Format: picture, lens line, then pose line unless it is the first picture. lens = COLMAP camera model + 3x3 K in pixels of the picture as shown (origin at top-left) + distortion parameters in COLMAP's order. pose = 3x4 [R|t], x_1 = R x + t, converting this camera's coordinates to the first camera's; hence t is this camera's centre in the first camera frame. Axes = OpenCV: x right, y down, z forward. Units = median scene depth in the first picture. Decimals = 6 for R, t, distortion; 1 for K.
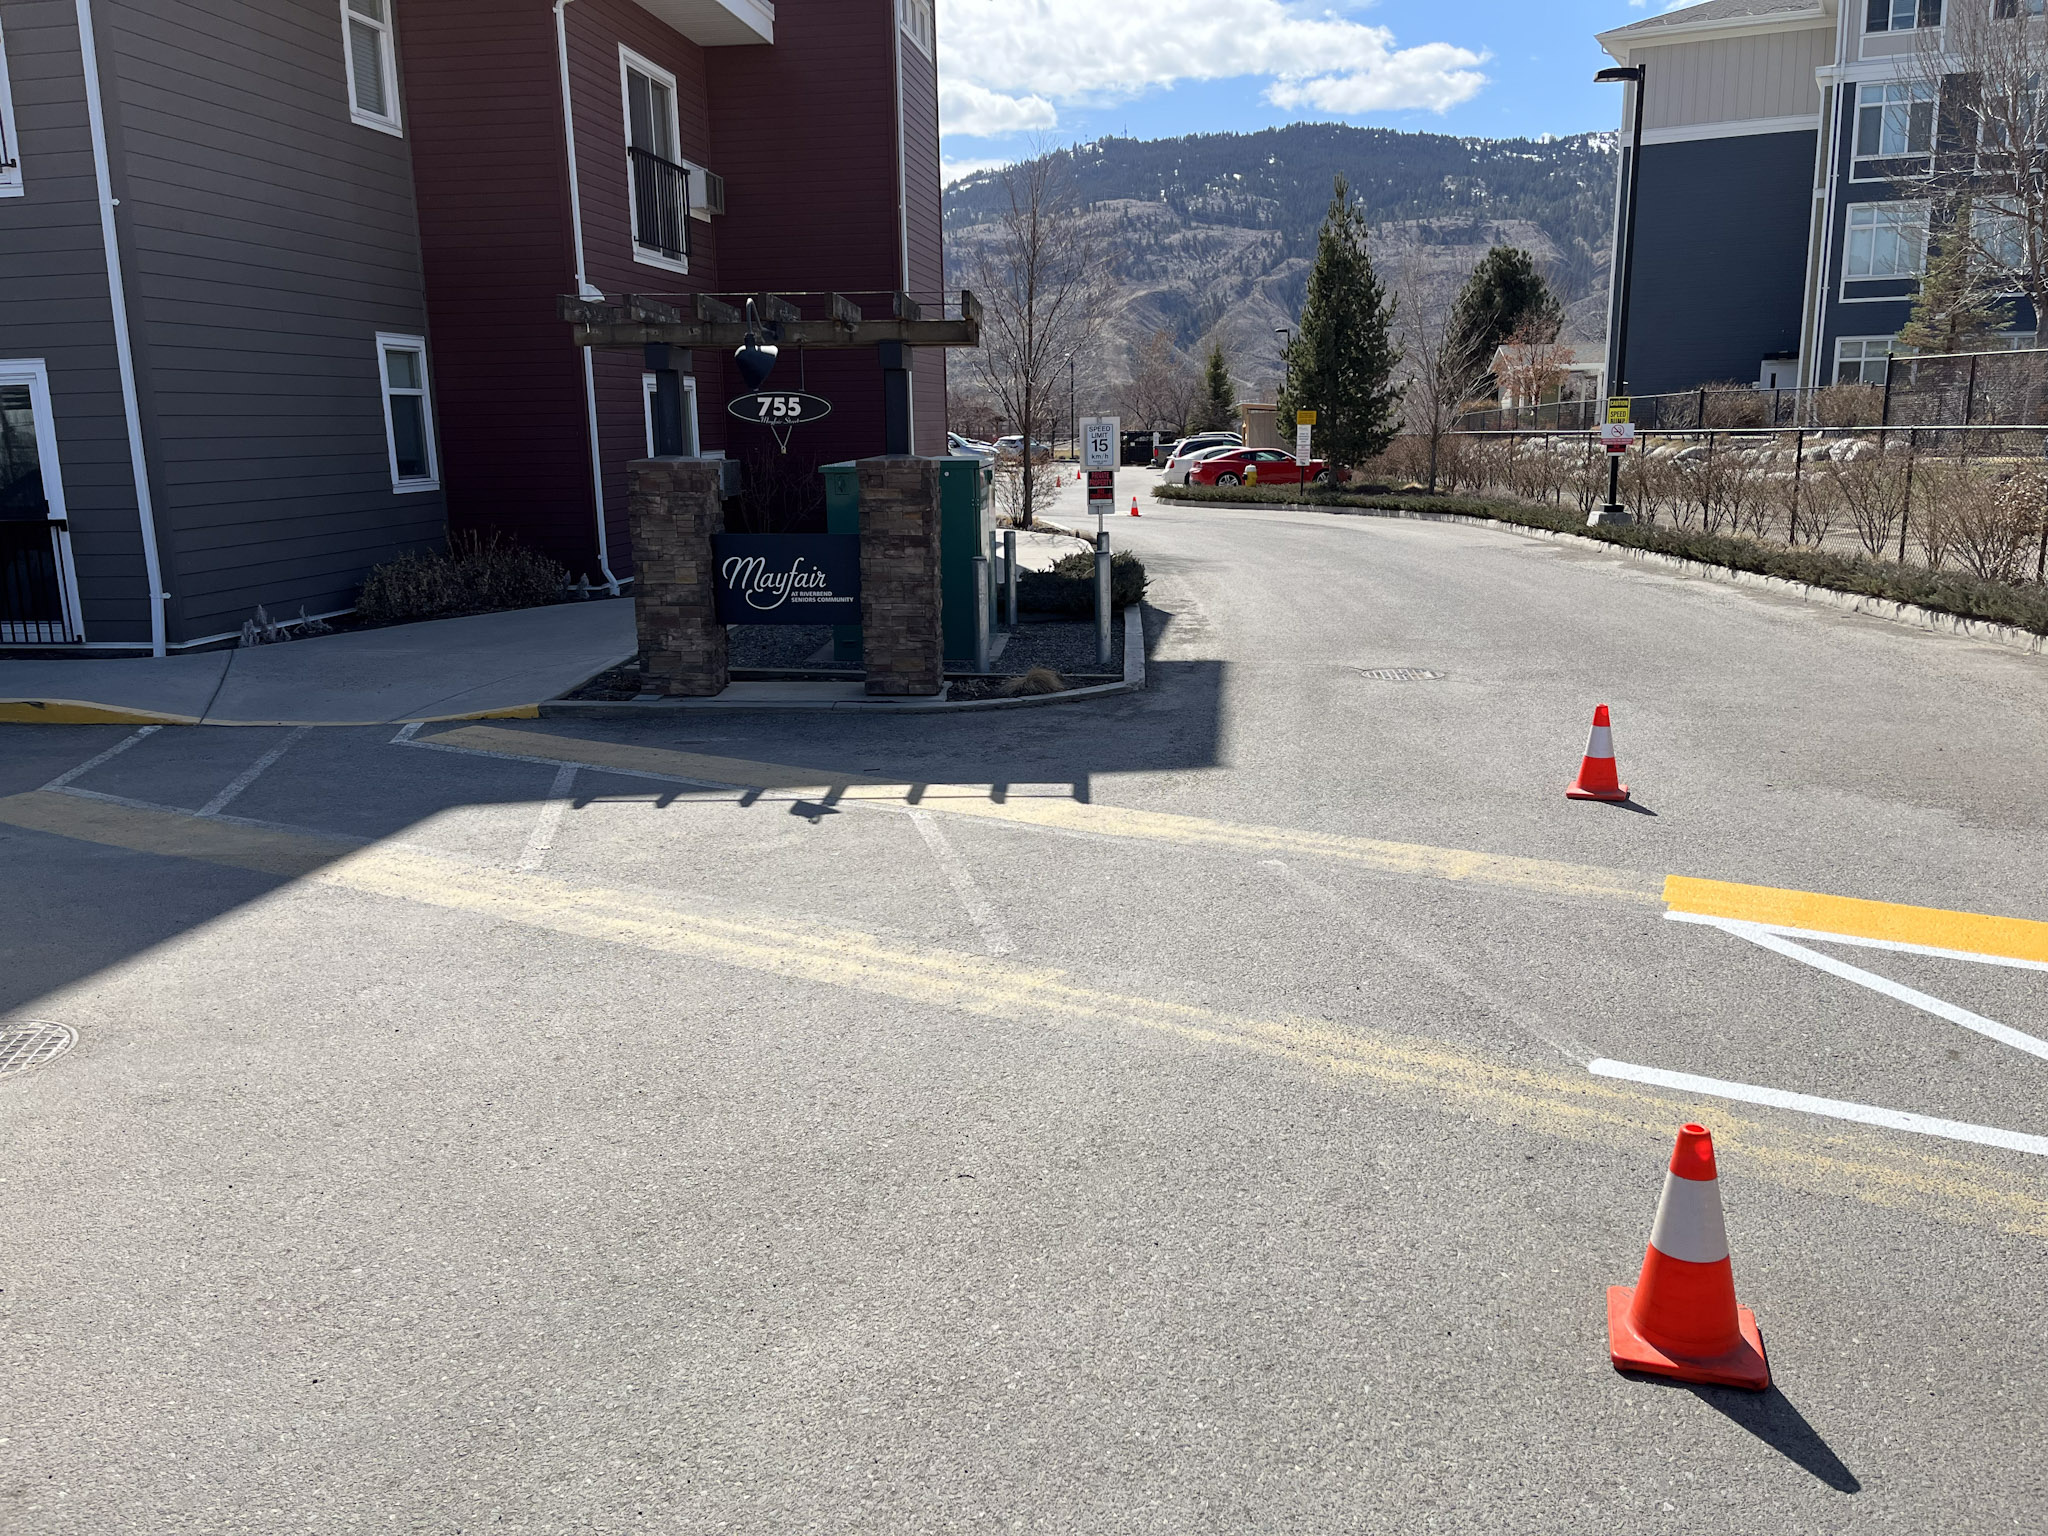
lens RADIAL K [[1565.2, 0, 1024.0], [0, 1565.2, 768.0], [0, 0, 1]] dist [0.073989, -0.078025]
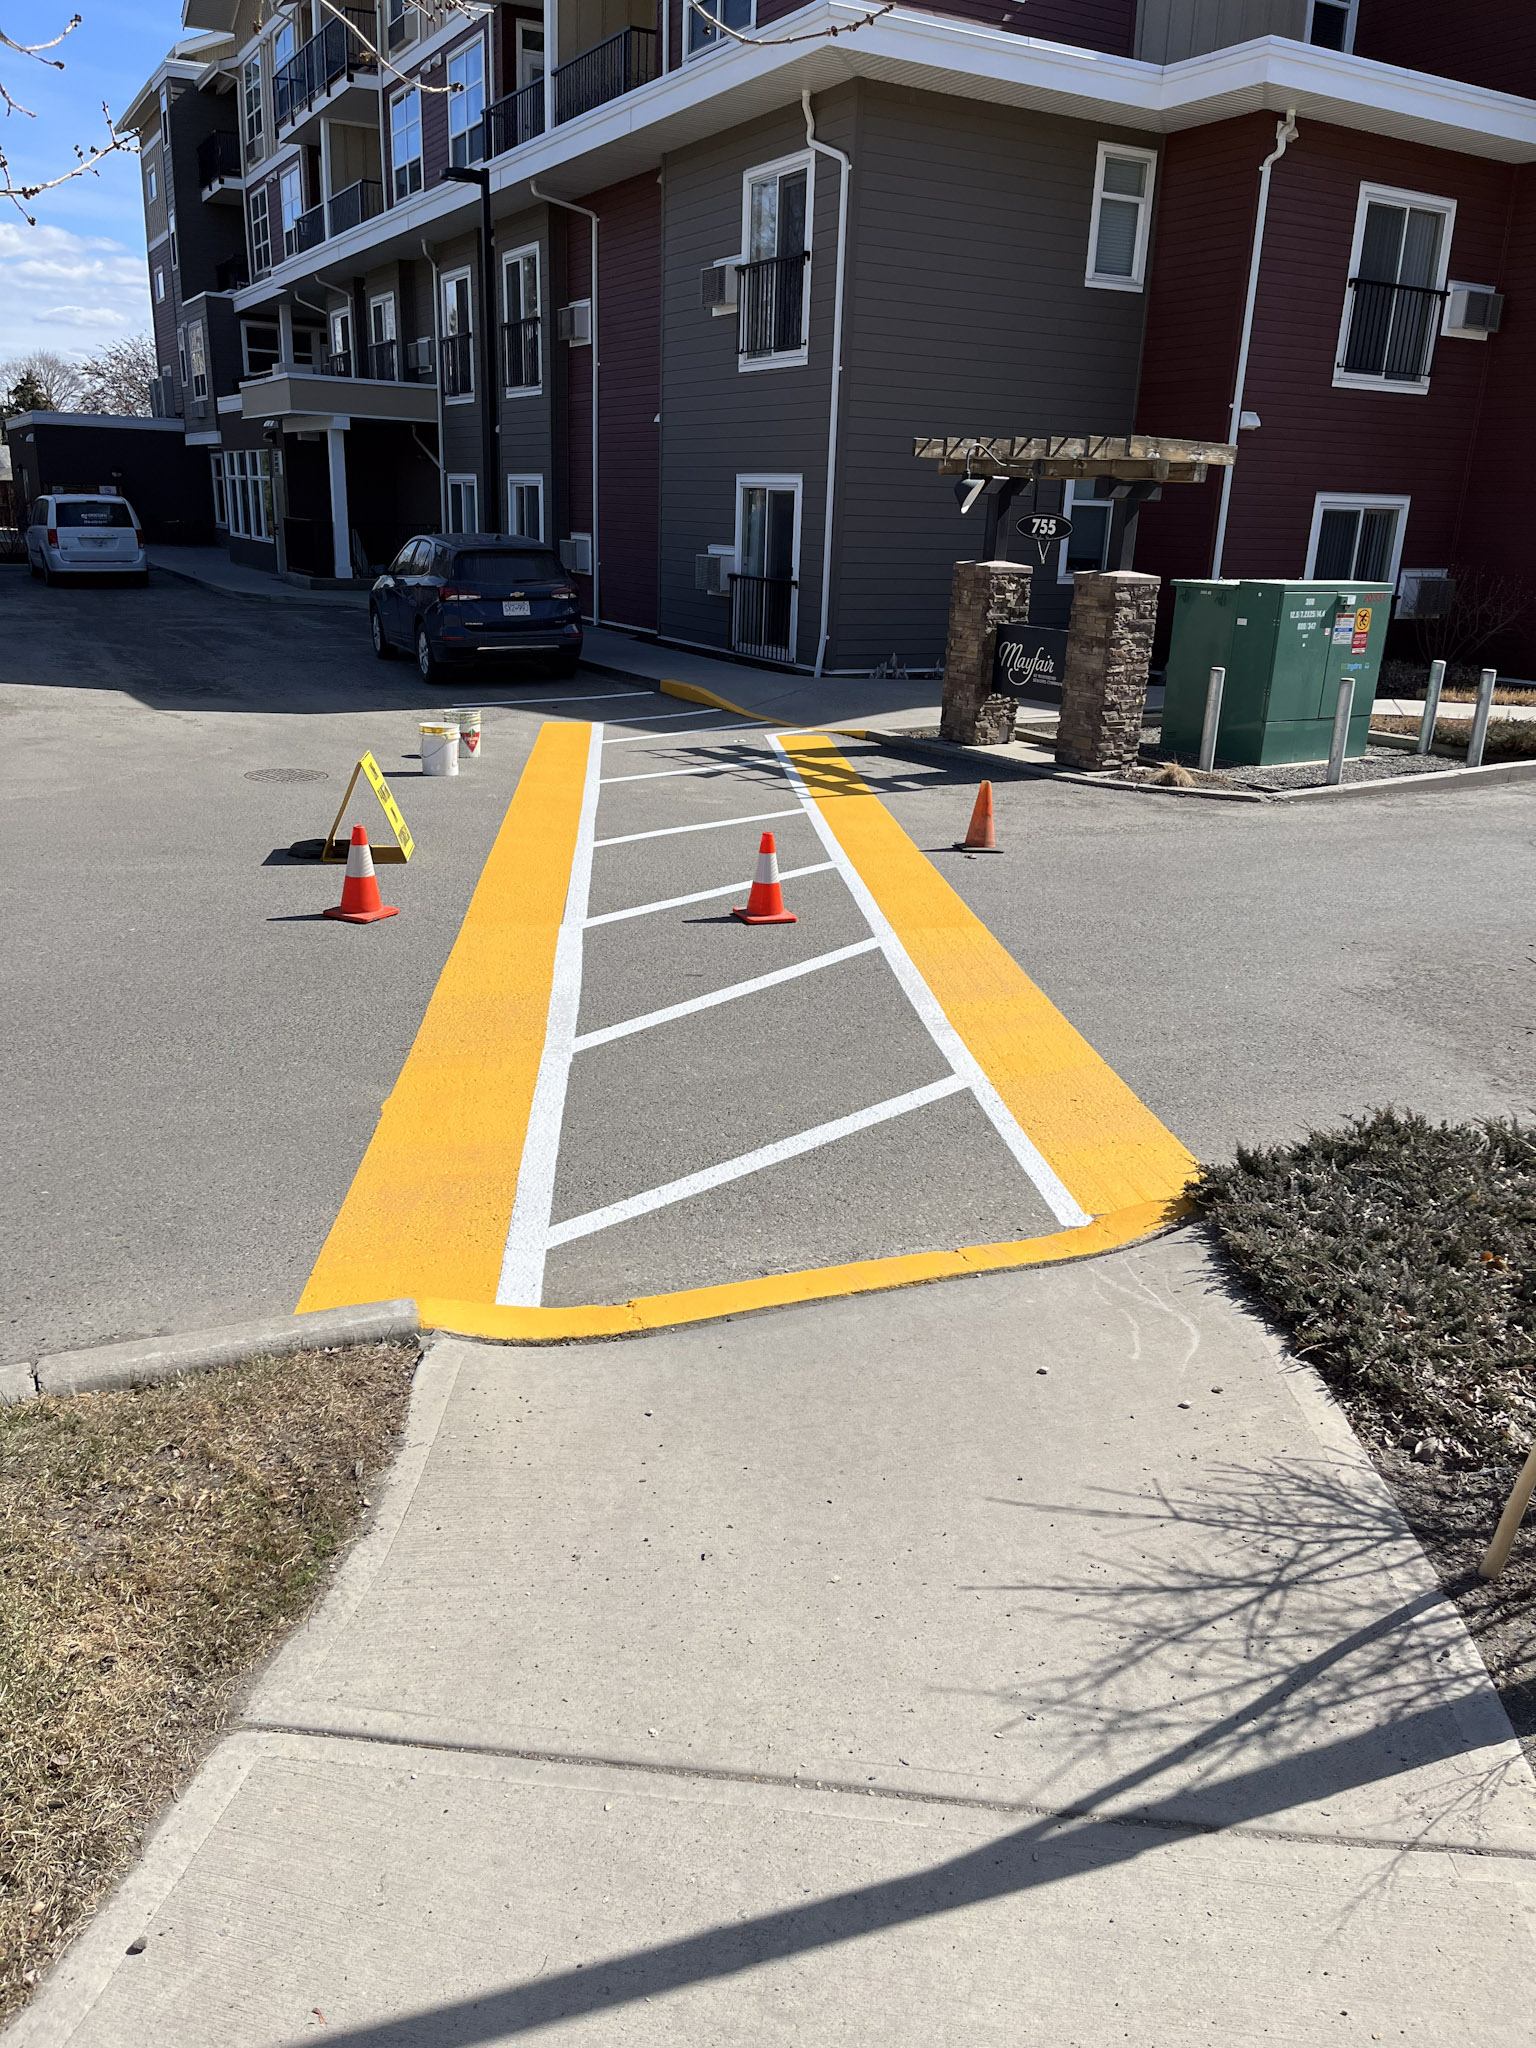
lens RADIAL K [[1565.2, 0, 768.0], [0, 1565.2, 1024.0], [0, 0, 1]] dist [0.073989, -0.078025]
pose [[0.597072, 0.288574, -0.748485, 0.656785], [-0.218133, 0.956302, 0.194691, -0.034886], [0.771961, 0.047025, 0.633929, 0.020770]]
